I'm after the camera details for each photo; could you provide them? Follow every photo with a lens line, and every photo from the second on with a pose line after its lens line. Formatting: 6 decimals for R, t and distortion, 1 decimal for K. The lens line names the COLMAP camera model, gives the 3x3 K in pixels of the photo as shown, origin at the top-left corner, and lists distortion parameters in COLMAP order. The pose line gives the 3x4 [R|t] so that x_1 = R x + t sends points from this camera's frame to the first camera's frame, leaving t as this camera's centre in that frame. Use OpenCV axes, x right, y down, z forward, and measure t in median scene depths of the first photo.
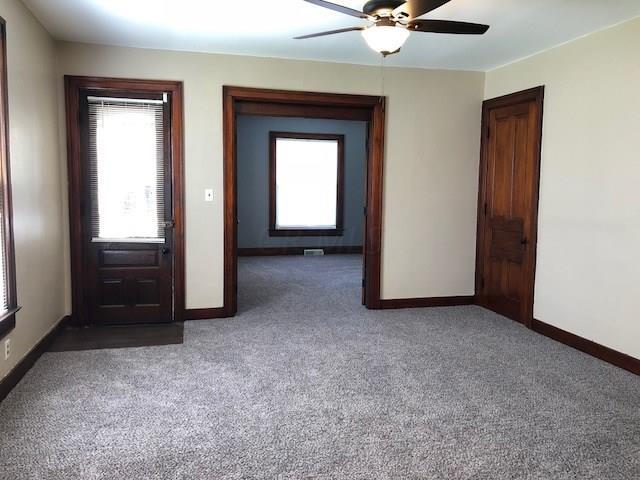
lens RADIAL K [[525.7, 0, 323.6], [0, 525.7, 234.9], [0, 0, 1]] dist [0.036478, -0.023700]
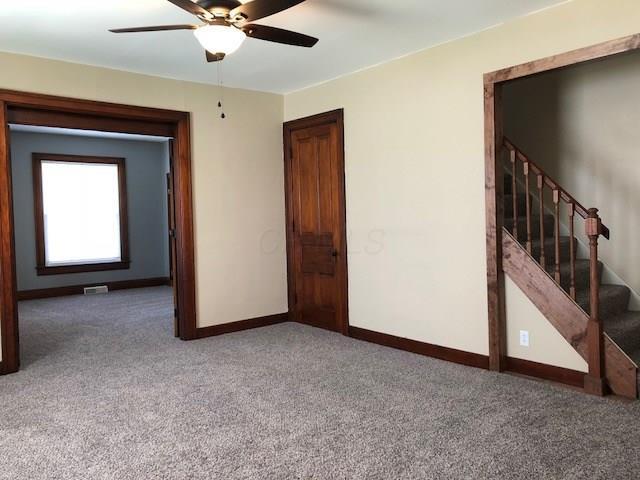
lens RADIAL K [[525.7, 0, 323.6], [0, 525.7, 236.4], [0, 0, 1]] dist [0.036478, -0.023700]
pose [[0.904977, -0.051244, 0.422363, -0.082764], [0.076005, 0.996223, -0.041982, 0.019783], [-0.418617, 0.070094, 0.905454, 0.057074]]
